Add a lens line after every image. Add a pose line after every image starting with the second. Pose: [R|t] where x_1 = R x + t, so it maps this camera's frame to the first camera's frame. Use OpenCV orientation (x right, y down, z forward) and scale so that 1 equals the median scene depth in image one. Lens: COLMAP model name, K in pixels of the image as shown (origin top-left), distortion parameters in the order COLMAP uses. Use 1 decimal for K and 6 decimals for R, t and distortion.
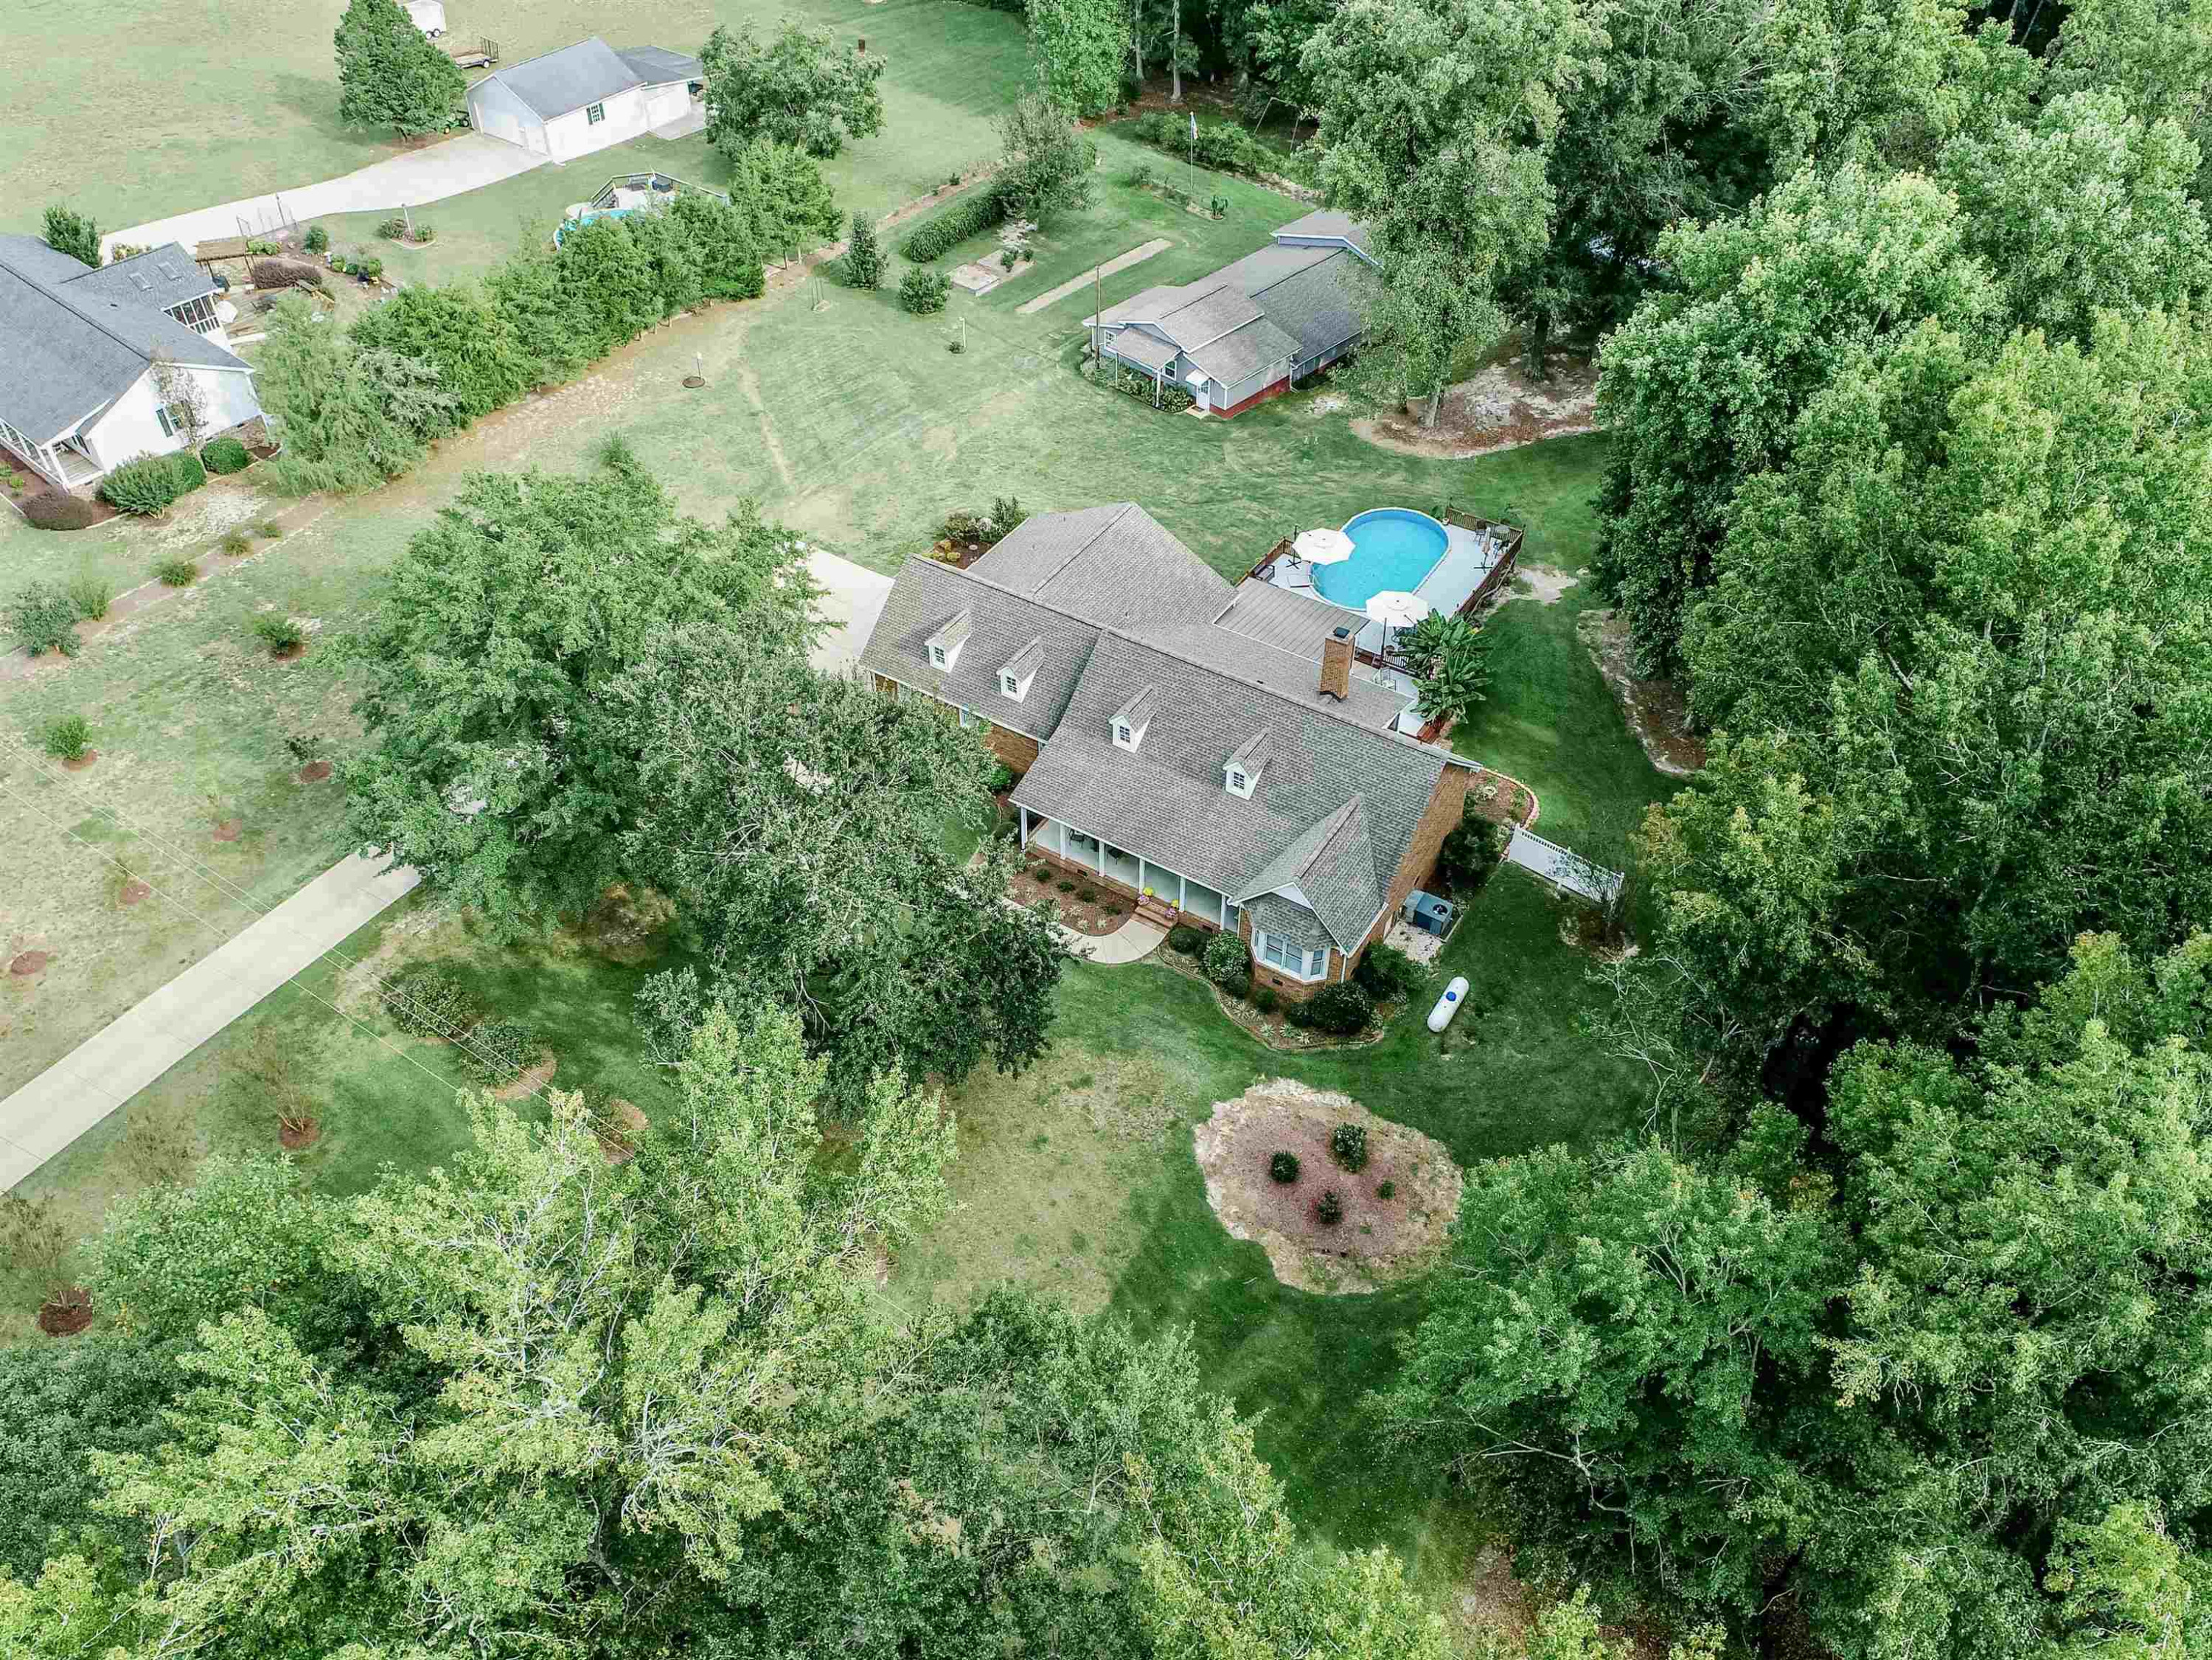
lens RADIAL K [[1691.7, 0, 1106.0], [0, 1691.7, 830.0], [0, 0, 1]] dist [-0.009566, 0.004385]
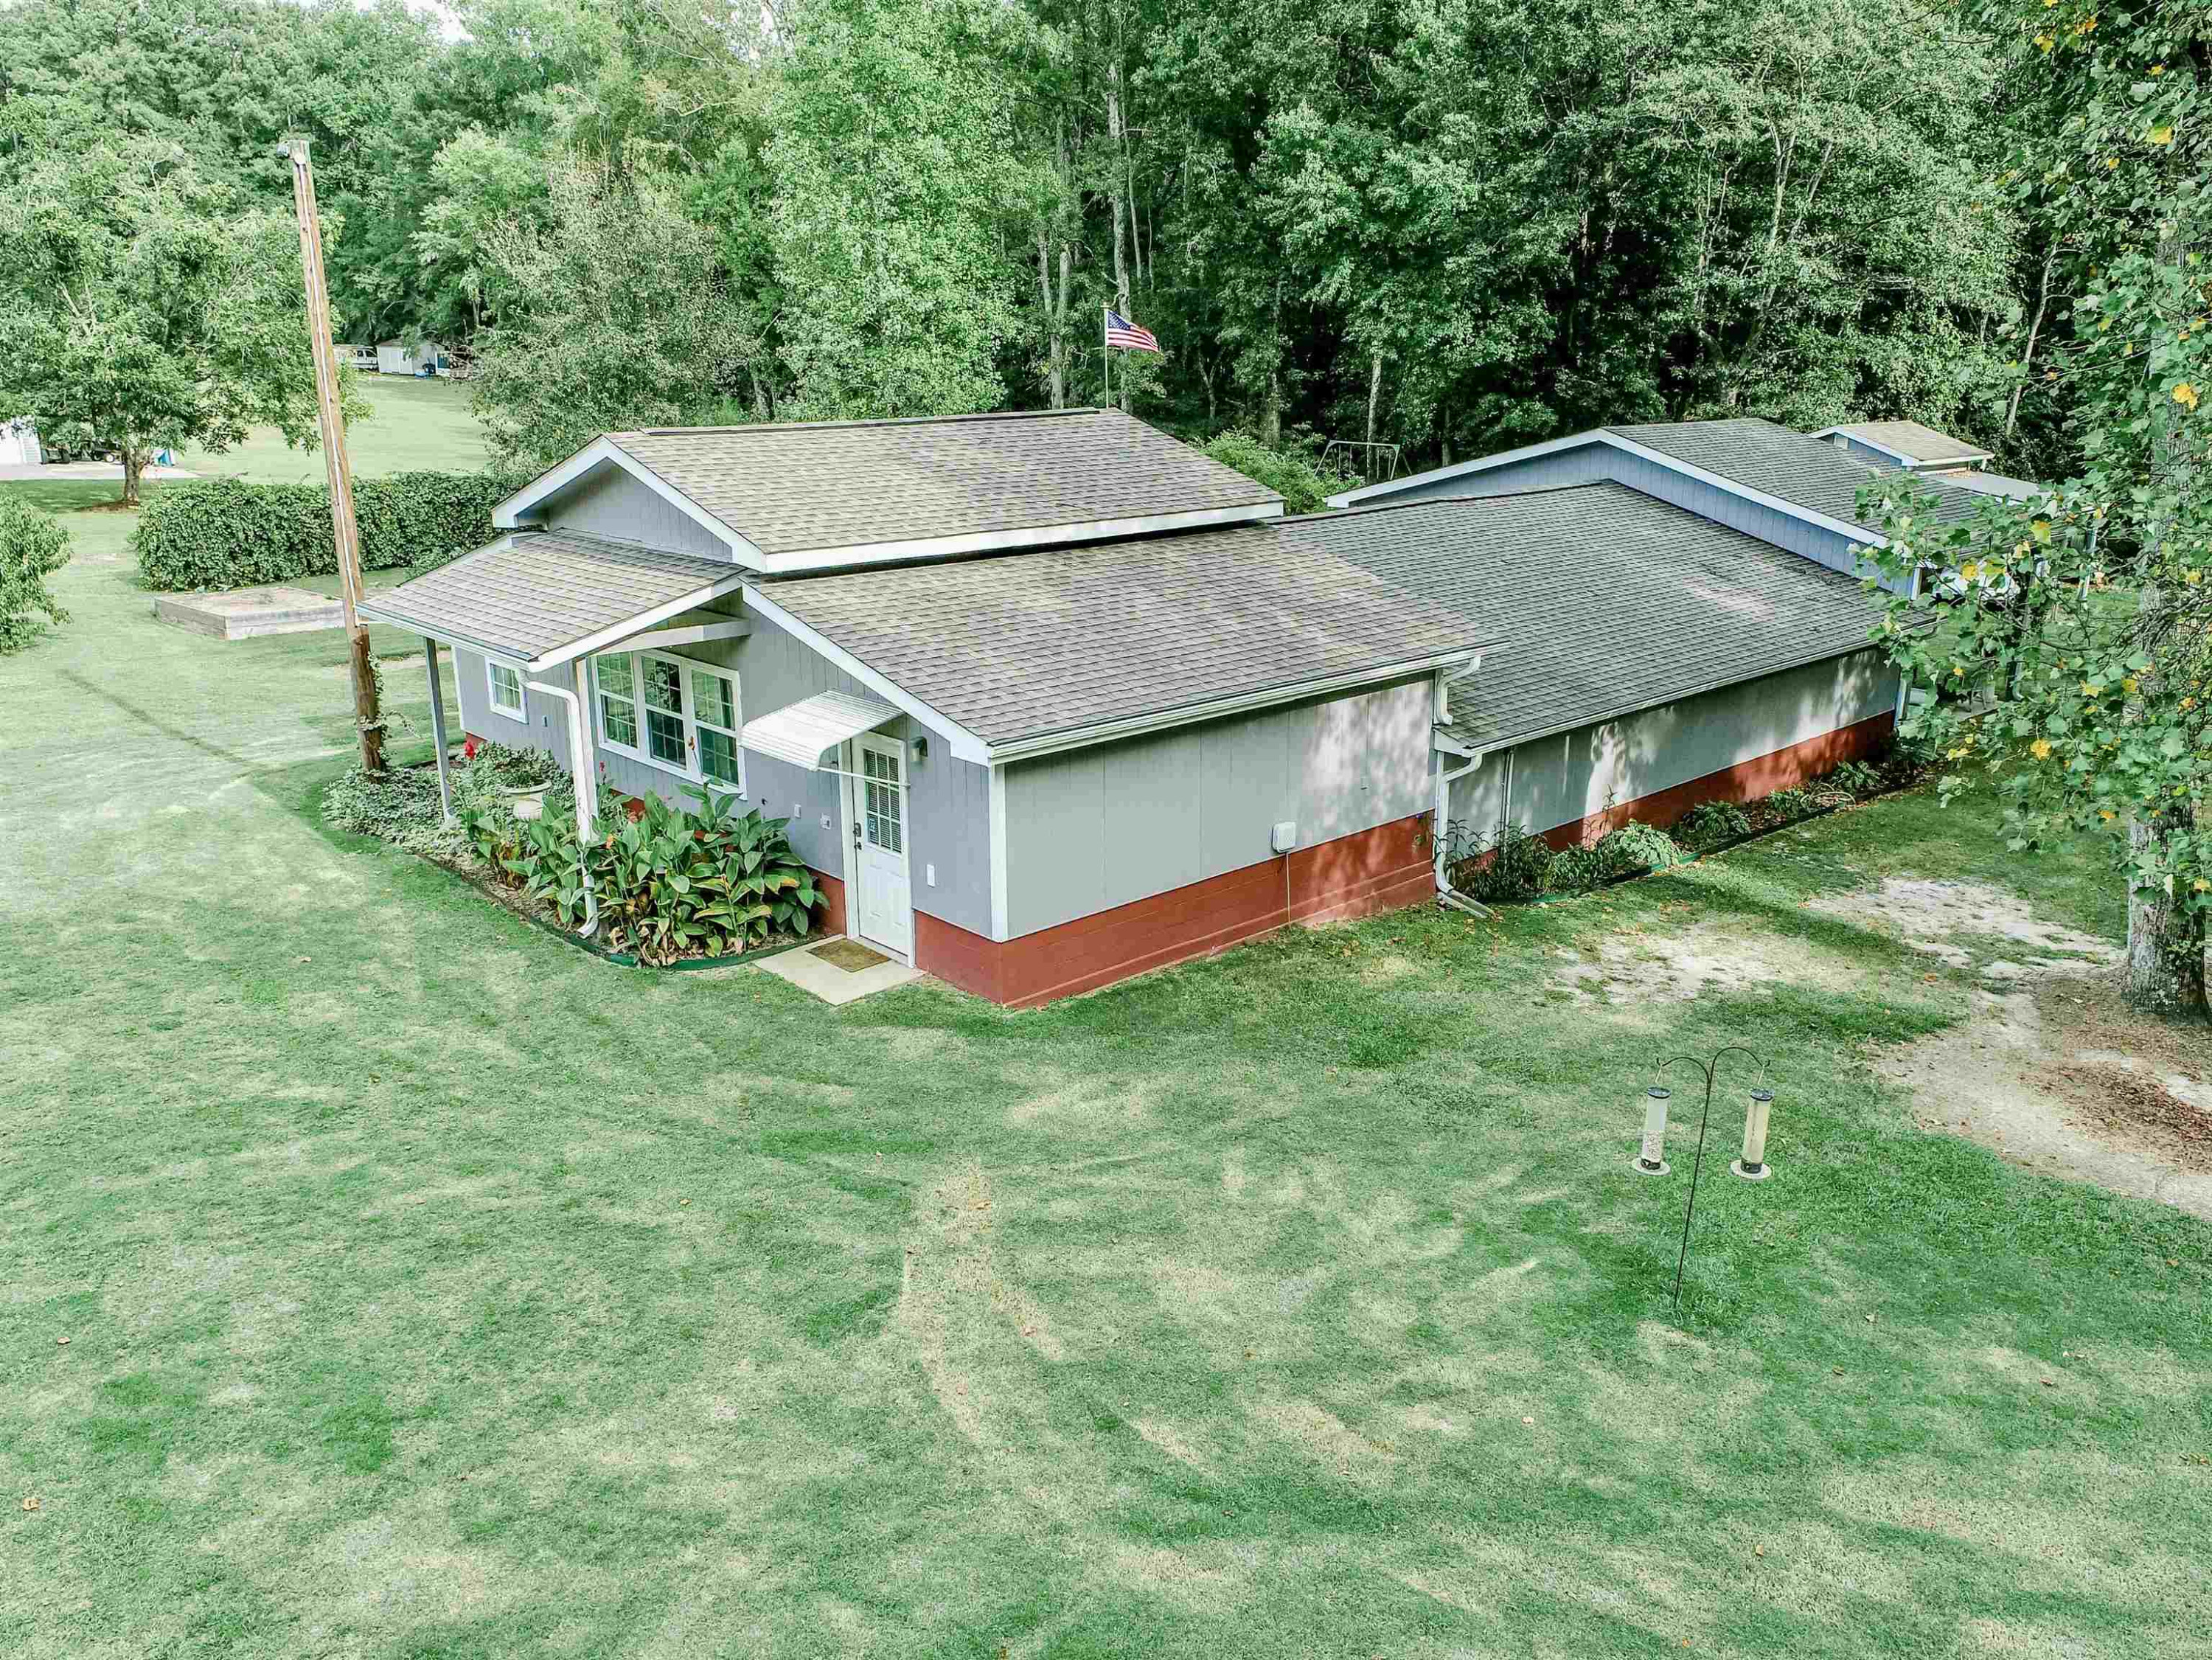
lens RADIAL K [[1691.7, 0, 1106.0], [0, 1691.7, 830.0], [0, 0, 1]] dist [-0.009566, 0.004385]
pose [[0.998331, 0.008368, -0.057146, 0.086437], [-0.032696, 0.897517, -0.439765, -0.193256], [0.047609, 0.440900, 0.896293, 0.861956]]
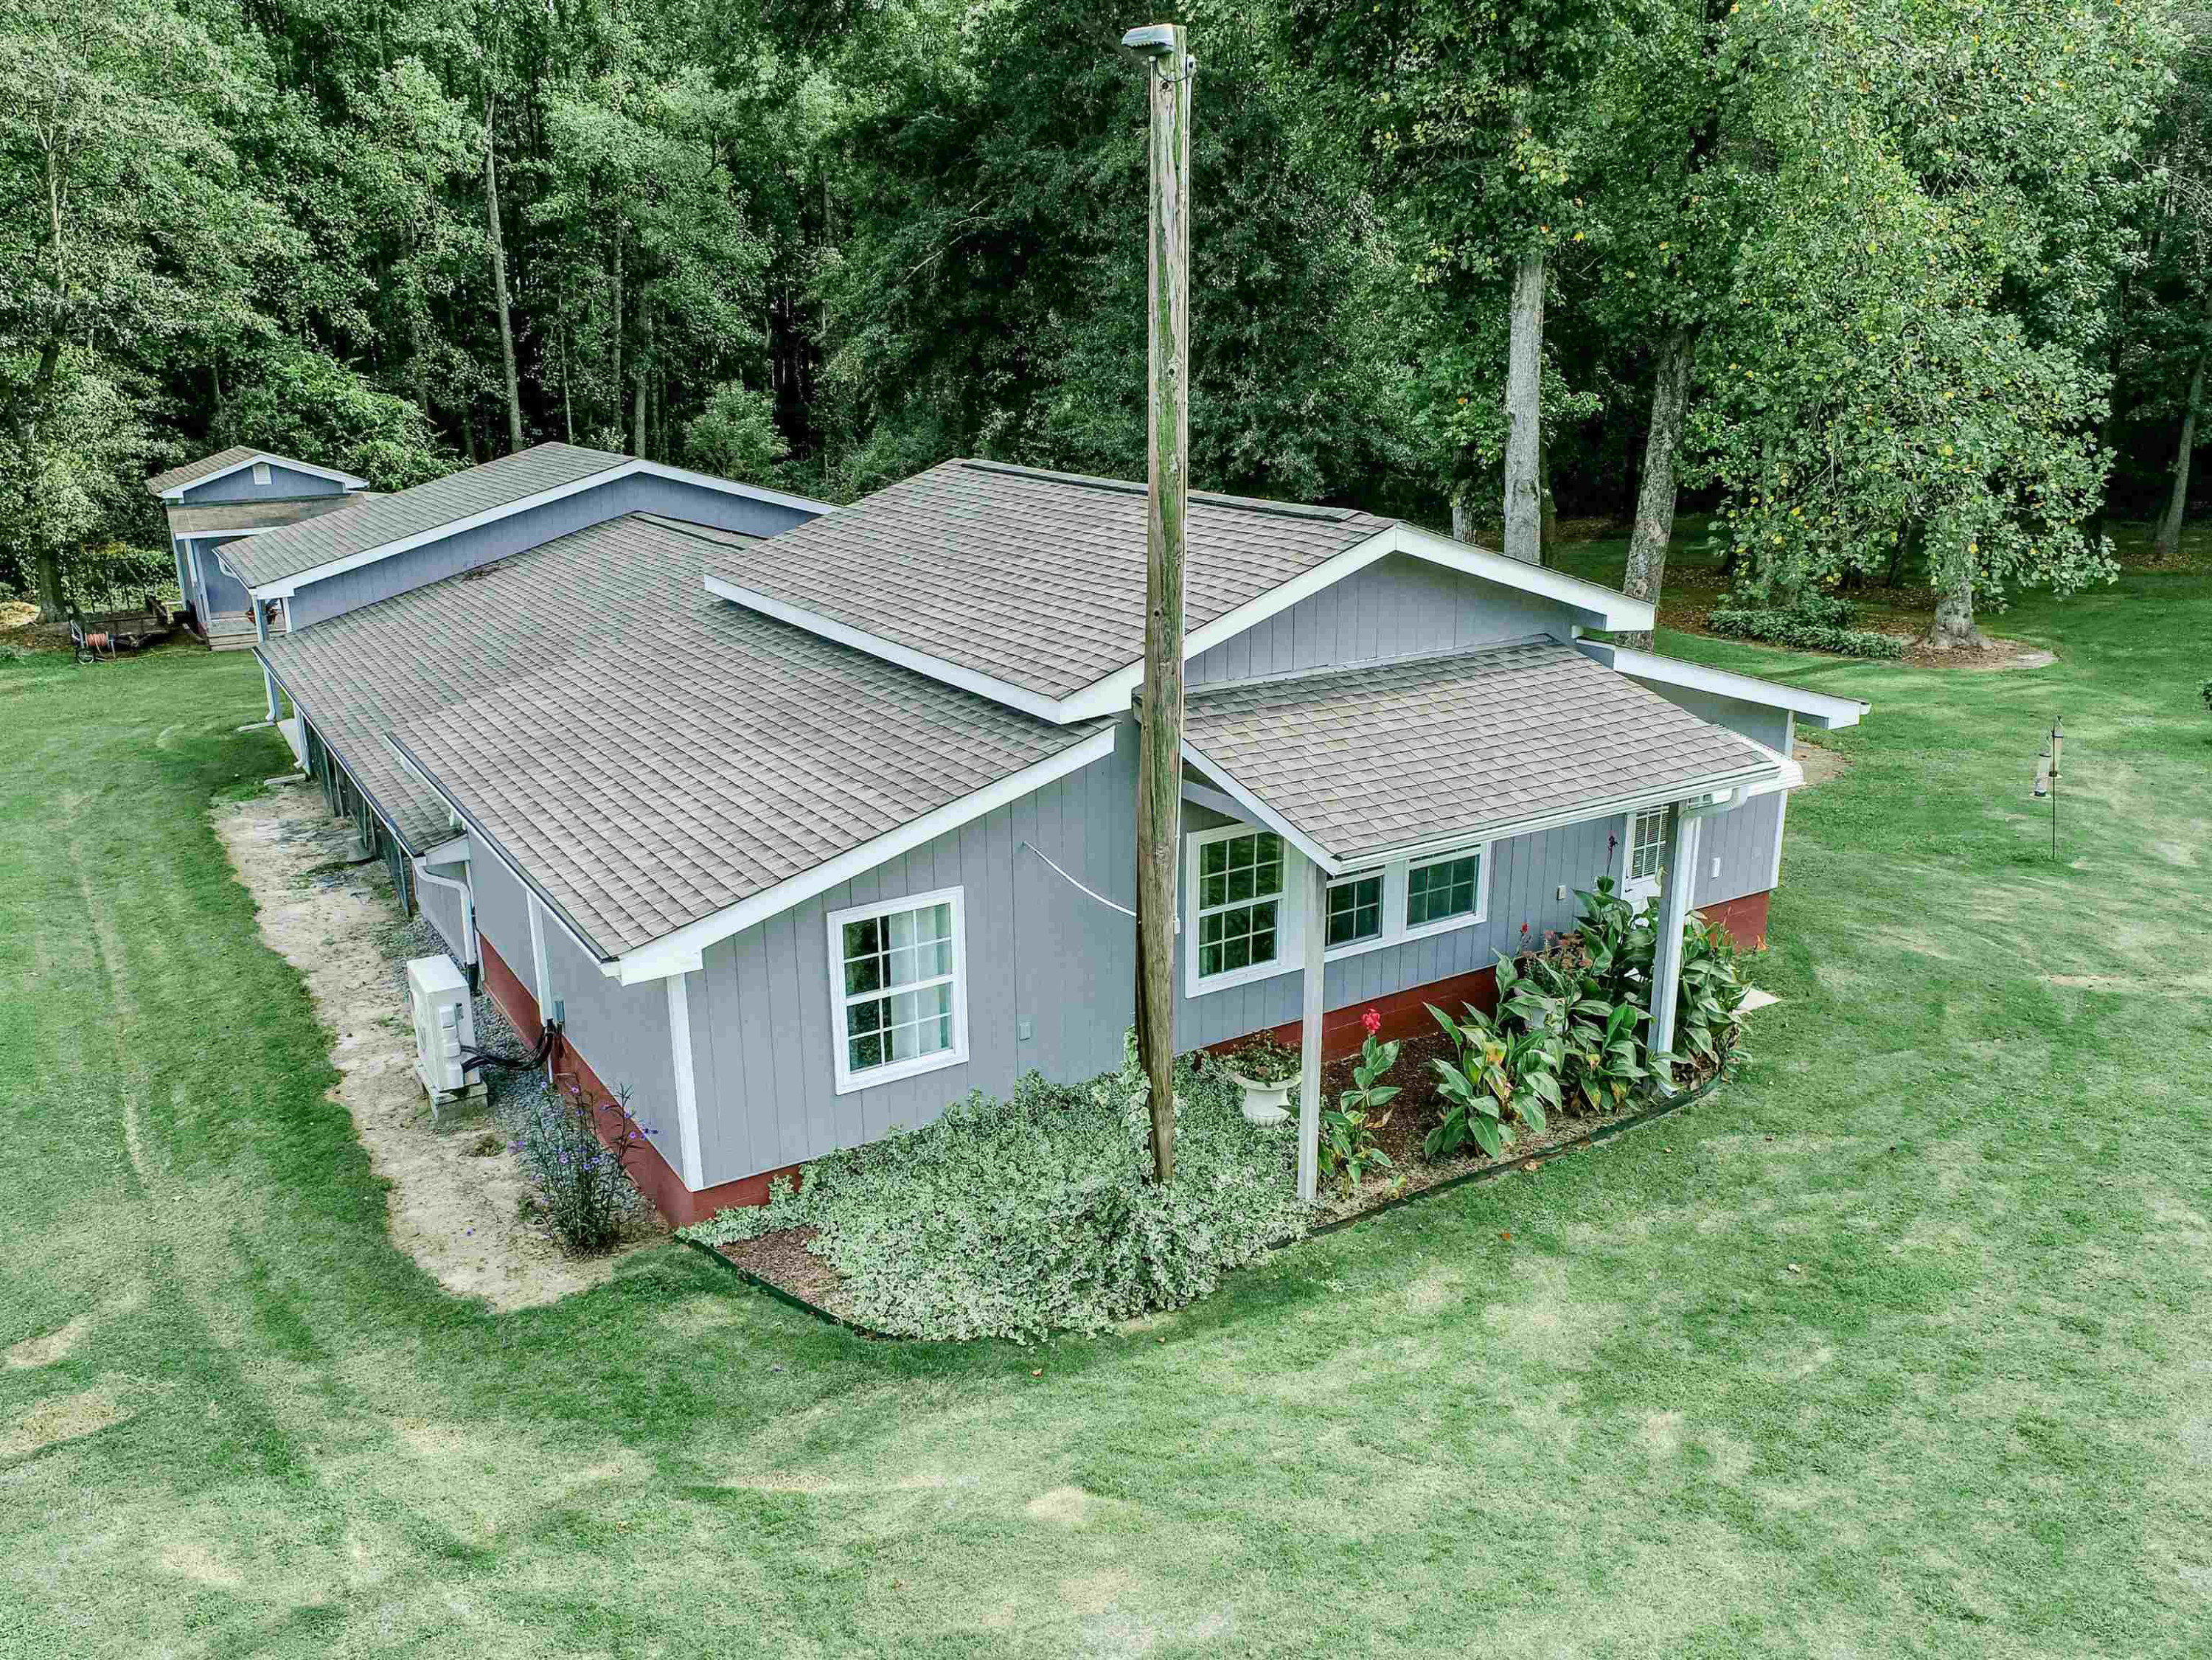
lens RADIAL K [[1691.7, 0, 1106.0], [0, 1691.7, 830.0], [0, 0, 1]] dist [-0.009566, 0.004385]
pose [[0.238180, -0.288338, 0.927433, -0.093936], [0.668201, 0.741640, 0.058970, -0.302212], [-0.704825, 0.605666, 0.369312, 0.972267]]
